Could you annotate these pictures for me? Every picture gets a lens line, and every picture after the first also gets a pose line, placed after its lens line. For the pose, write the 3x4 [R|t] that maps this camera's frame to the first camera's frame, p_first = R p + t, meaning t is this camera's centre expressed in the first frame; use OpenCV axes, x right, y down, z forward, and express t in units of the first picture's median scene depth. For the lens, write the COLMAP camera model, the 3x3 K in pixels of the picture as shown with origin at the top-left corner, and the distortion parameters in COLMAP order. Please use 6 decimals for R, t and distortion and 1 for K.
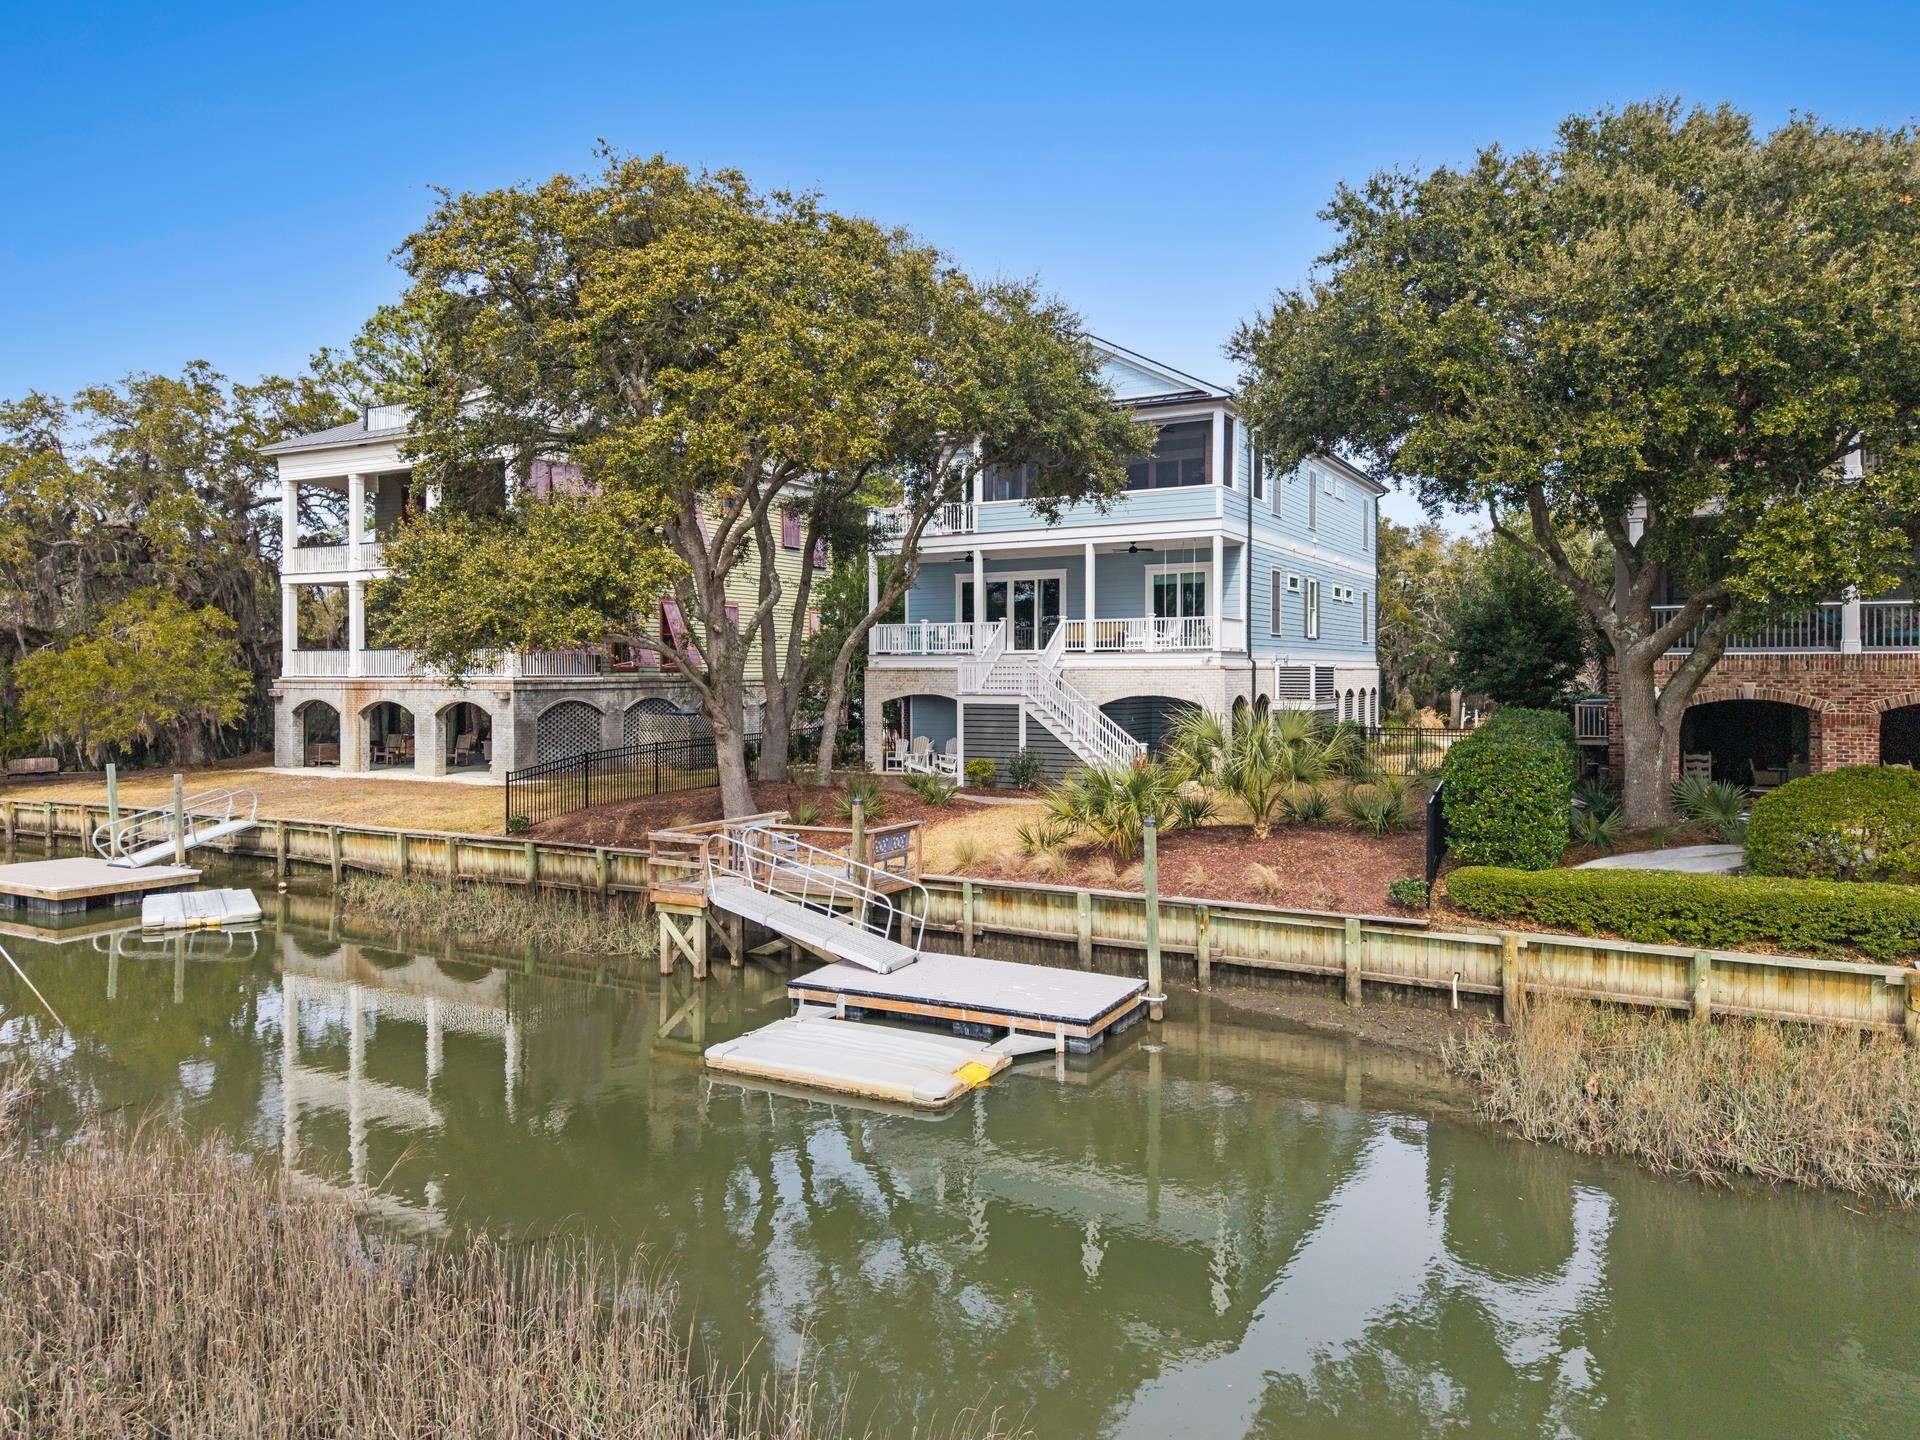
lens RADIAL K [[1201.7, 0, 960.0], [0, 1201.7, 720.0], [0, 0, 1]] dist [0.067131, -0.094795]
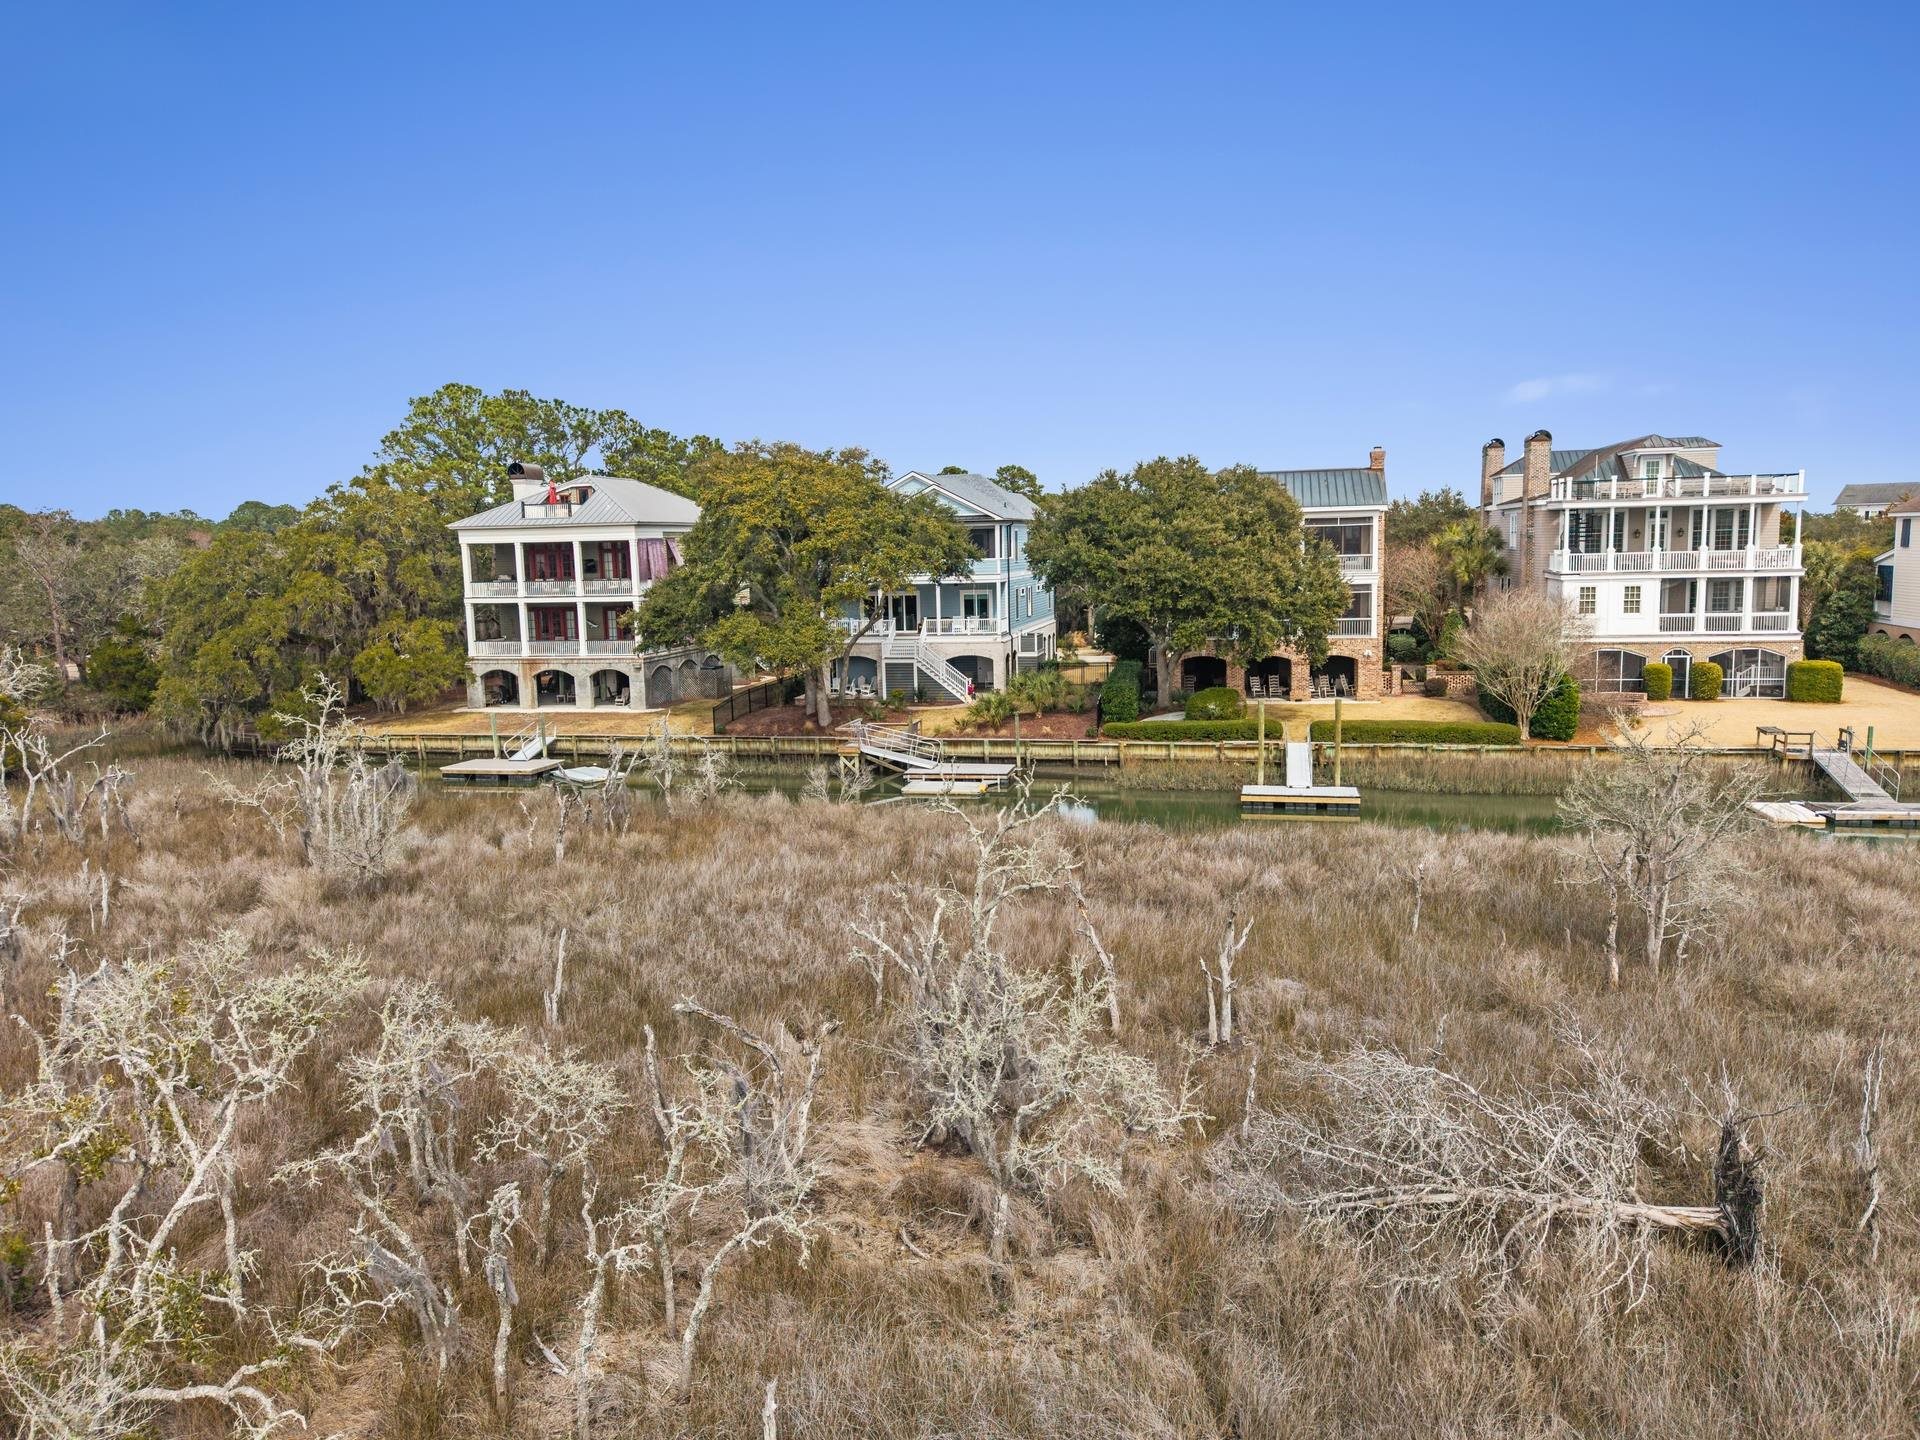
lens RADIAL K [[1201.7, 0, 960.0], [0, 1201.7, 720.0], [0, 0, 1]] dist [0.067131, -0.094795]
pose [[0.958059, -0.055228, 0.281197, -0.707585], [0.029613, 0.995080, 0.094542, -0.164450], [-0.285035, -0.082250, 0.954982, -1.597091]]
